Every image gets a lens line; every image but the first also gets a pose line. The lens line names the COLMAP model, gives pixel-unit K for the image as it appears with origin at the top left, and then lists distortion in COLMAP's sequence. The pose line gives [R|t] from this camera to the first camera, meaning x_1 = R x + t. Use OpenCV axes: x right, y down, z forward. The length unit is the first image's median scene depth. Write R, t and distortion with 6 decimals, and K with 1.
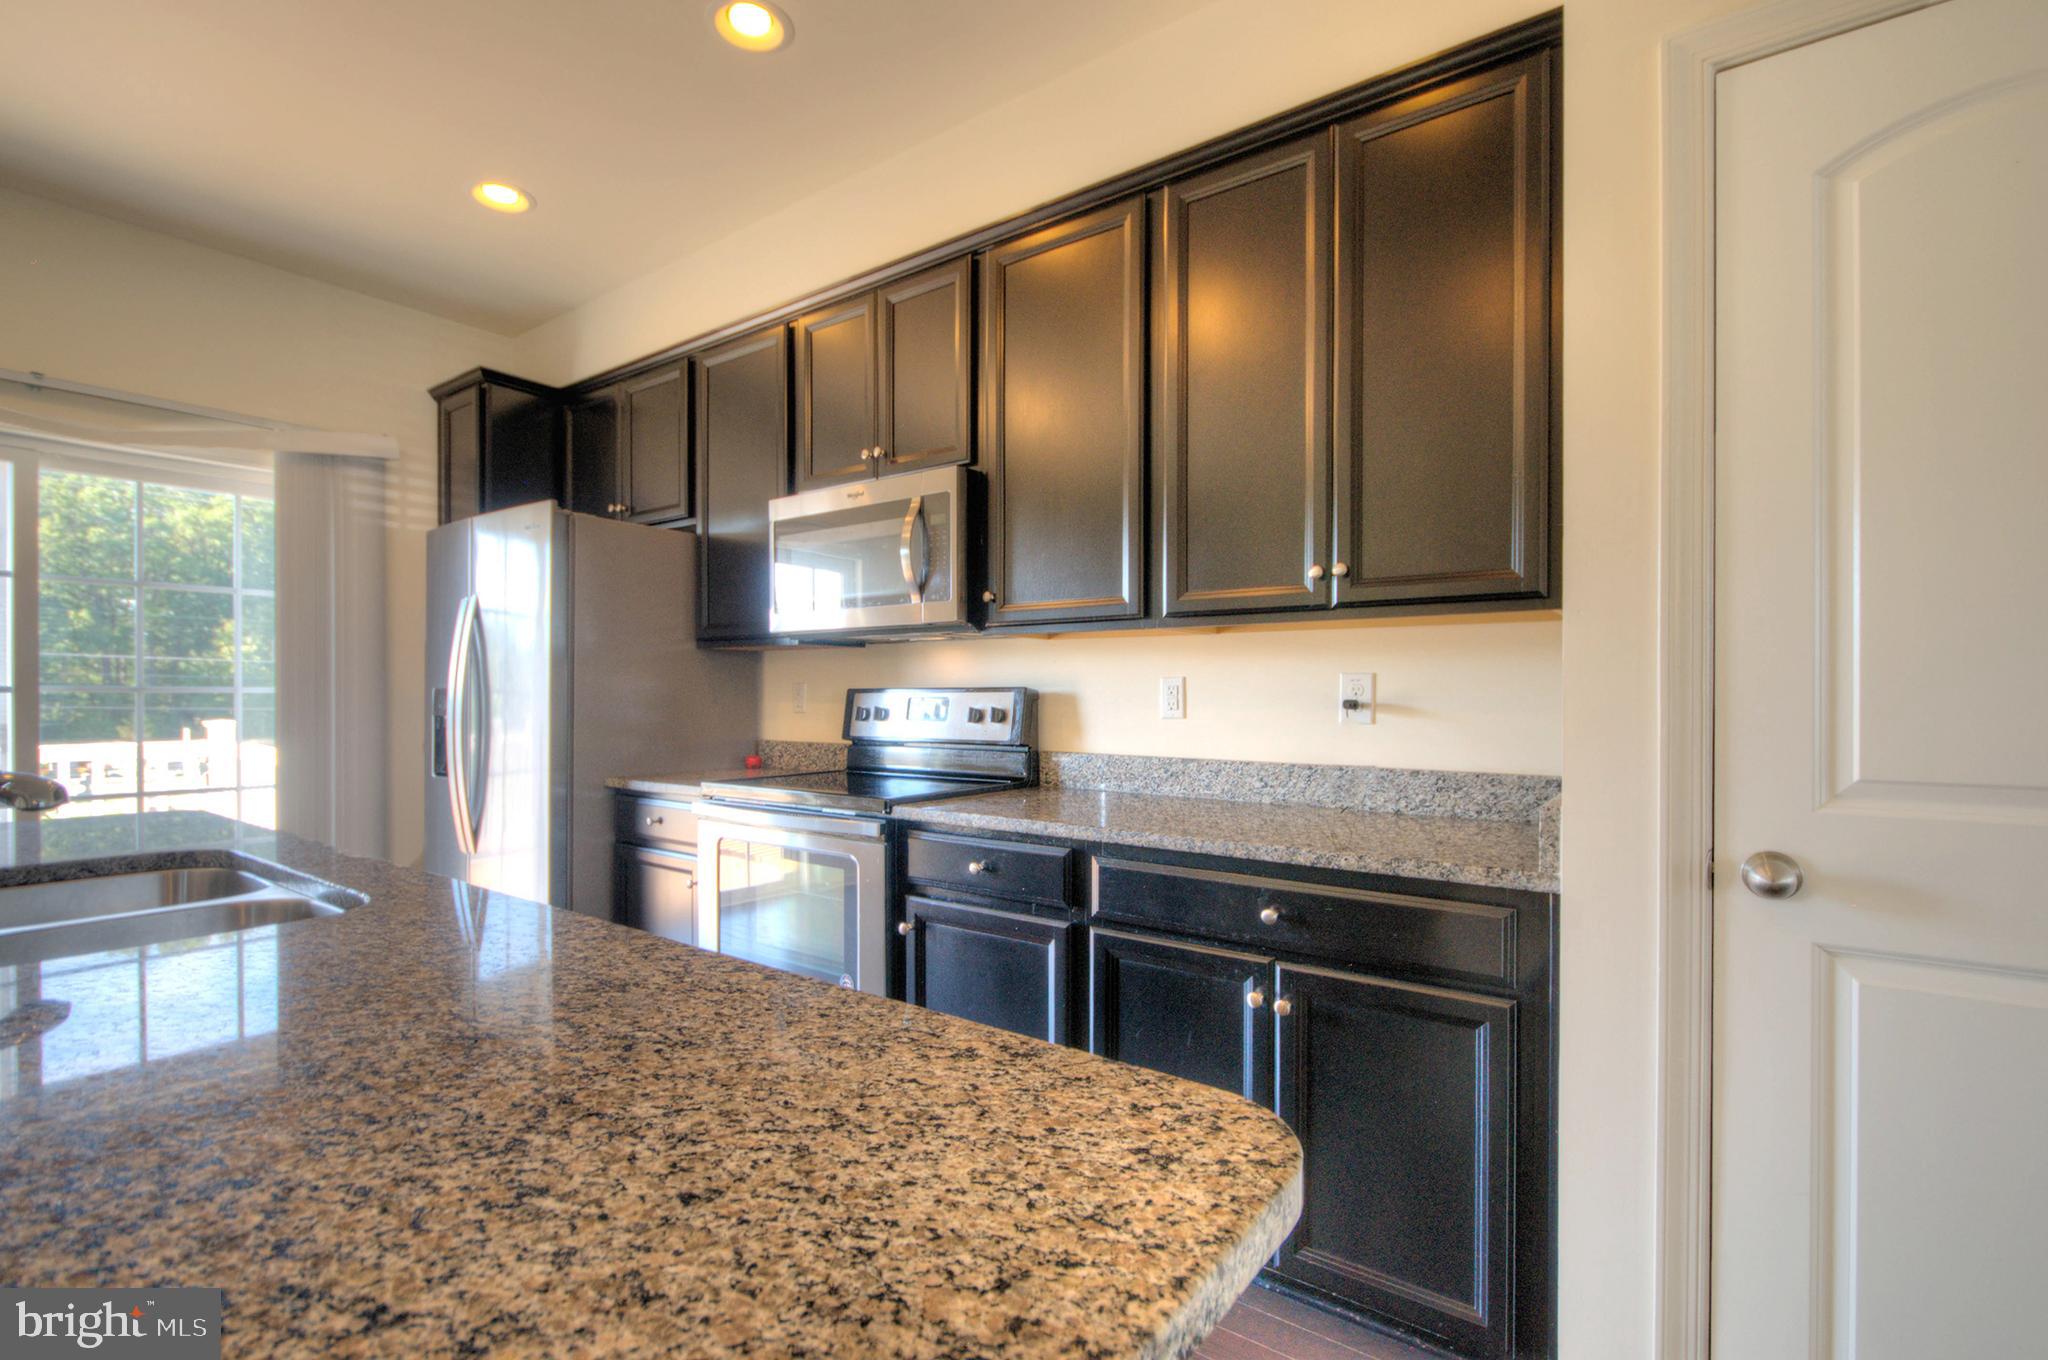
lens RADIAL K [[900.3, 0, 1078.8], [0, 900.3, 698.8], [0, 0, 1]] dist [-0.002045, -0.000215]
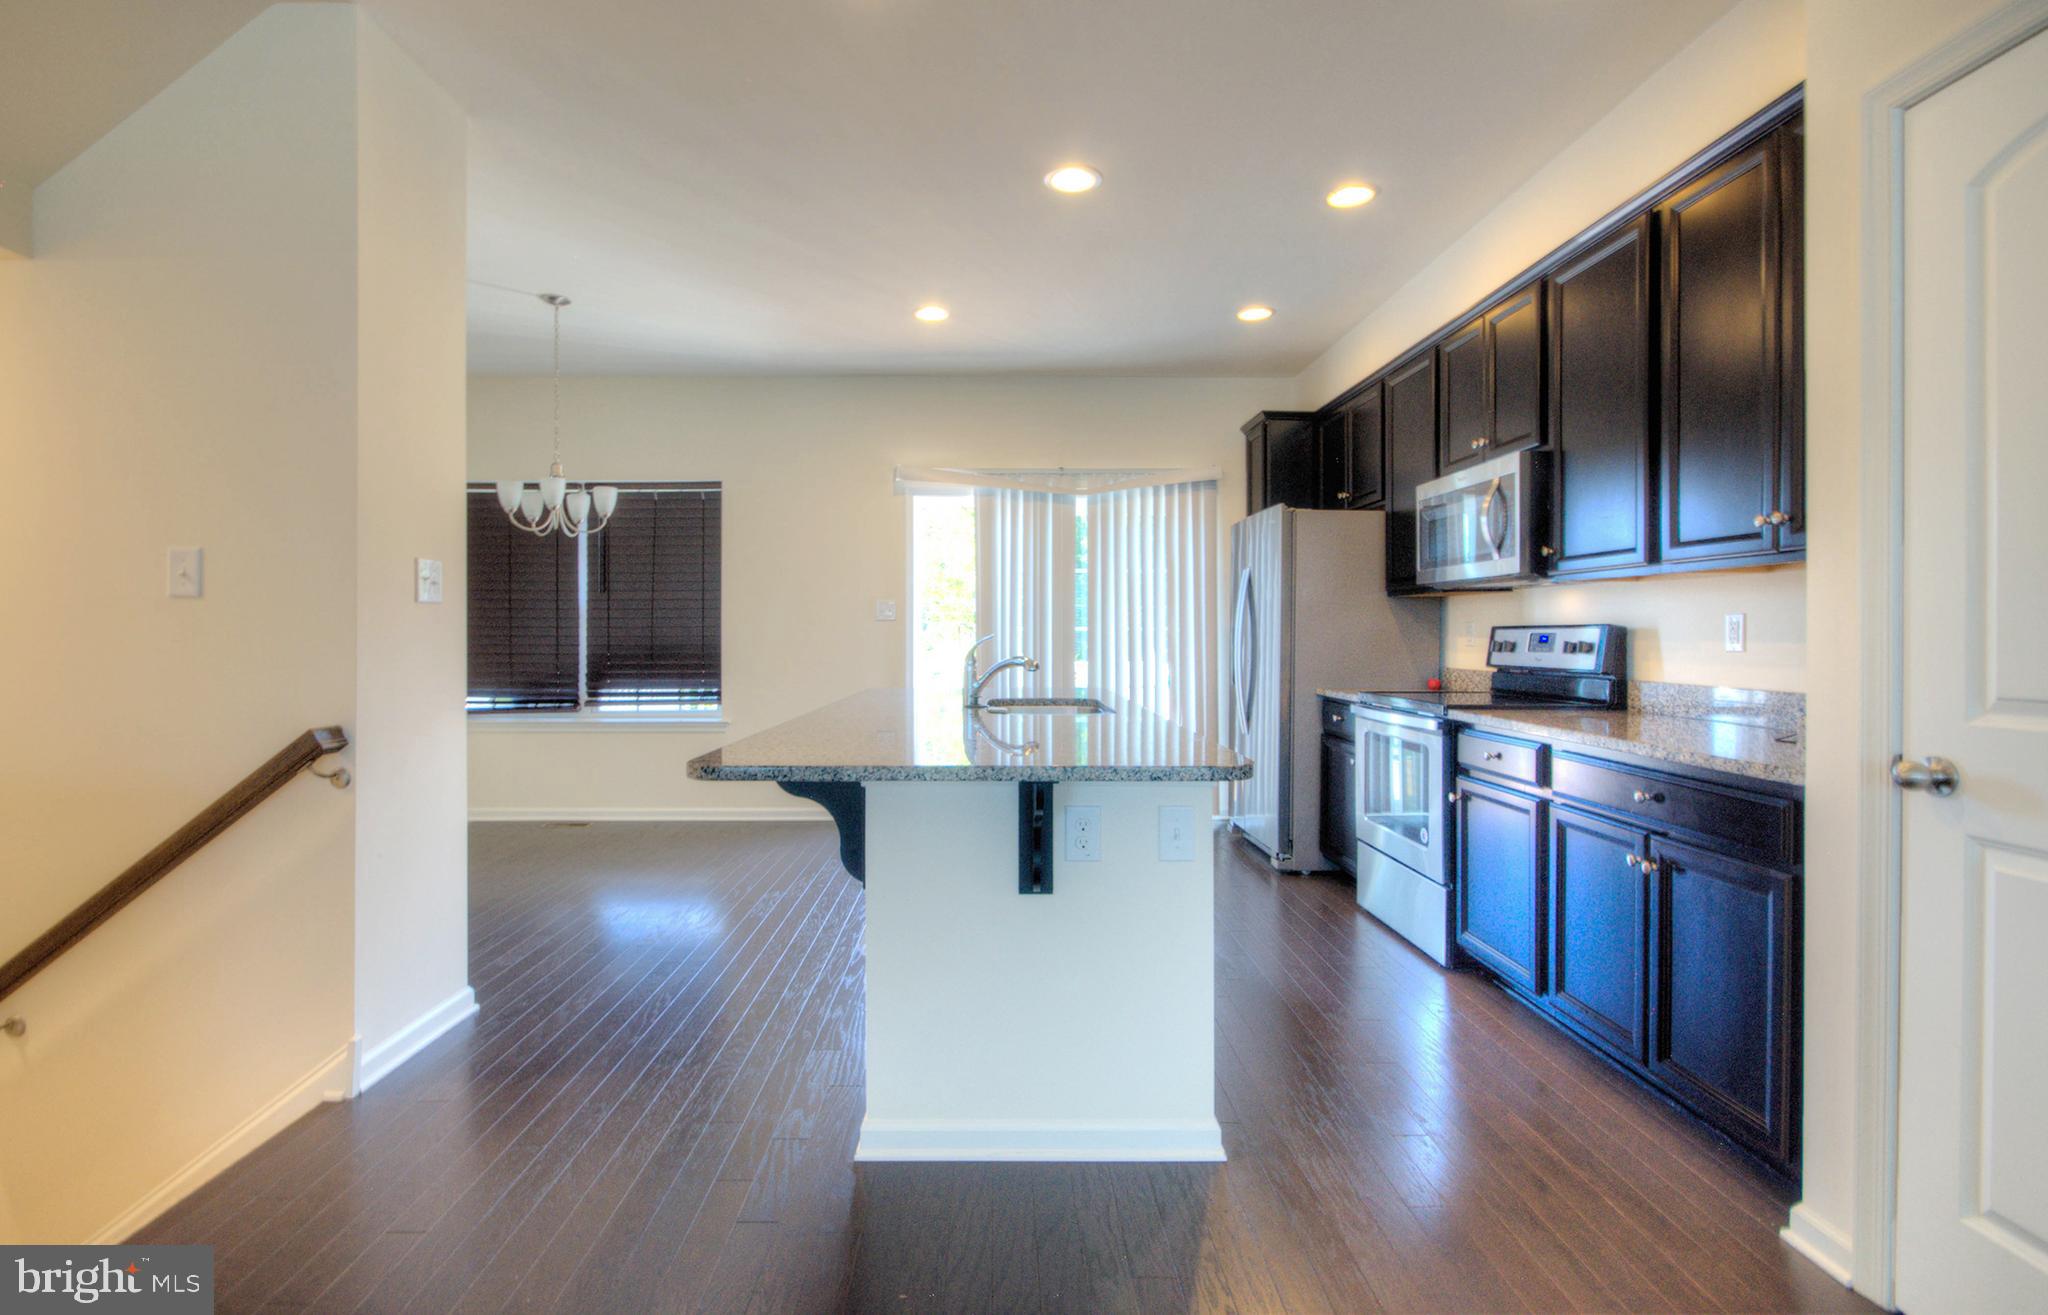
lens RADIAL K [[960.0, 0, 998.0], [0, 960.0, 637.1], [0, 0, 1]] dist [-0.000928, 0.000191]
pose [[0.569775, 0.001052, -0.821800, 0.572311], [-0.001985, 0.999998, -0.000097, 0.007423], [0.821798, 0.001687, 0.569776, -0.390629]]
